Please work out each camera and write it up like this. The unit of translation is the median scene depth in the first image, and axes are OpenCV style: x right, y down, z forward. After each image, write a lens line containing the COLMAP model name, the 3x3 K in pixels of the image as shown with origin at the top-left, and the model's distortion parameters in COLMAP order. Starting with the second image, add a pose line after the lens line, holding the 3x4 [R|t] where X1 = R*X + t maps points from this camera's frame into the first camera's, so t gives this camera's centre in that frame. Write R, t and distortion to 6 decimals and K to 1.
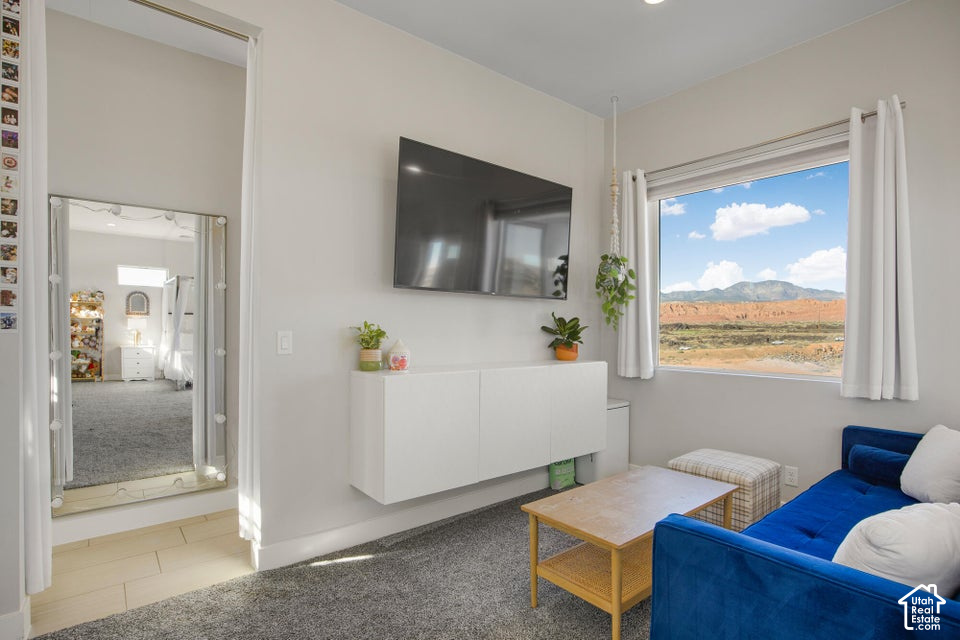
lens RADIAL K [[497.5, 0, 474.3], [0, 497.5, 327.2], [0, 0, 1]] dist [-0.019958, -0.000272]
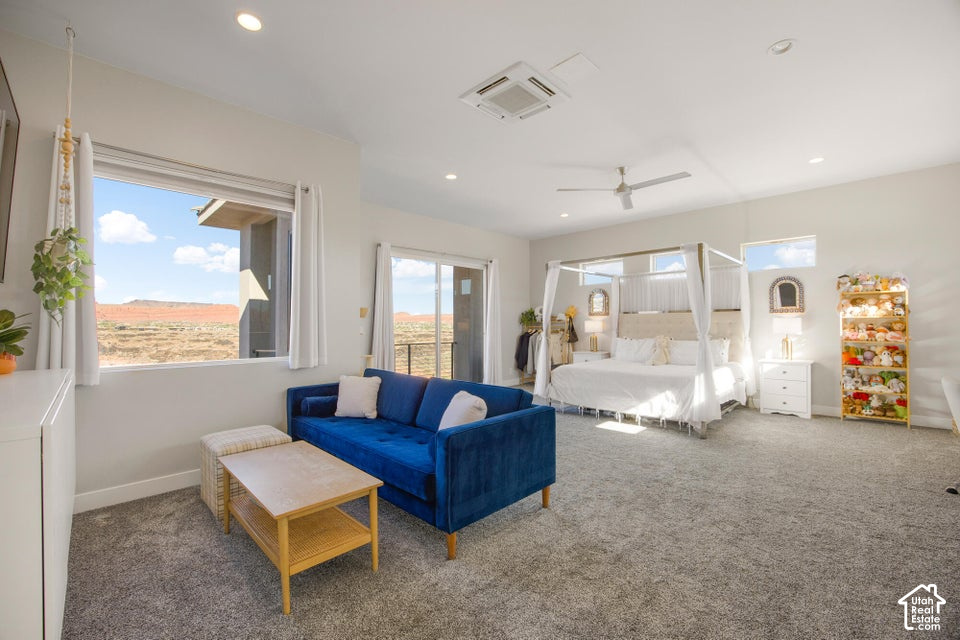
lens RADIAL K [[403.9, 0, 482.9], [0, 403.9, 323.9], [0, 0, 1]] dist [-0.002092, -0.000244]
pose [[-0.084117, 0.007416, 0.996428, -0.548702], [0.012102, 0.999906, -0.006420, 0.019867], [-0.996382, 0.011519, -0.084199, 0.550387]]
